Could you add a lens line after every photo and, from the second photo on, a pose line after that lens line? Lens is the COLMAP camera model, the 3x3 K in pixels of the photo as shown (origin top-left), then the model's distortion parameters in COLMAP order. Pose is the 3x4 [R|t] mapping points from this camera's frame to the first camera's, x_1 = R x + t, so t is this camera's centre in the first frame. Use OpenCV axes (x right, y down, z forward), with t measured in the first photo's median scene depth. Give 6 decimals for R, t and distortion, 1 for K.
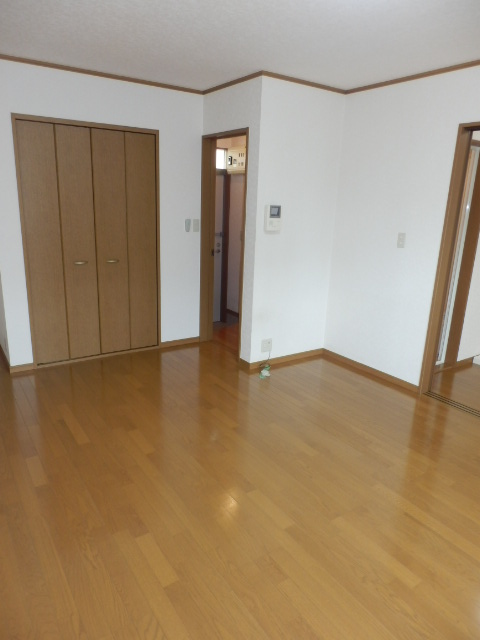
lens RADIAL K [[444.8, 0, 240.0], [0, 444.8, 320.0], [0, 0, 1]] dist [-0.012051, 0.004404]
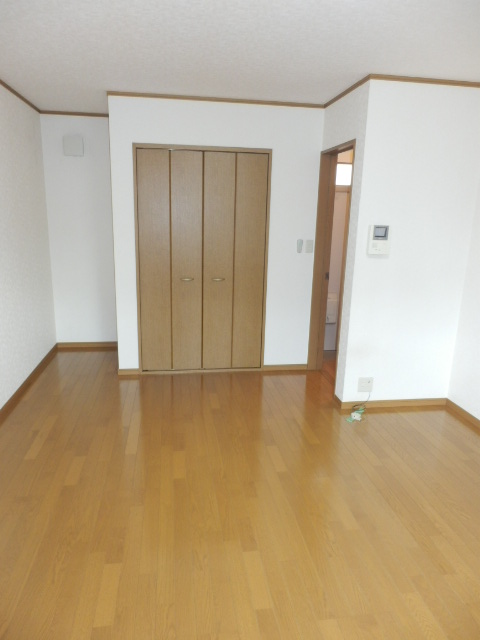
lens RADIAL K [[444.8, 0, 240.0], [0, 444.8, 320.0], [0, 0, 1]] dist [-0.012051, 0.004404]
pose [[0.902942, 0.090162, -0.420198, 0.193989], [-0.106942, 0.994128, -0.016492, -0.028507], [0.416244, 0.059828, 0.907283, 0.102340]]
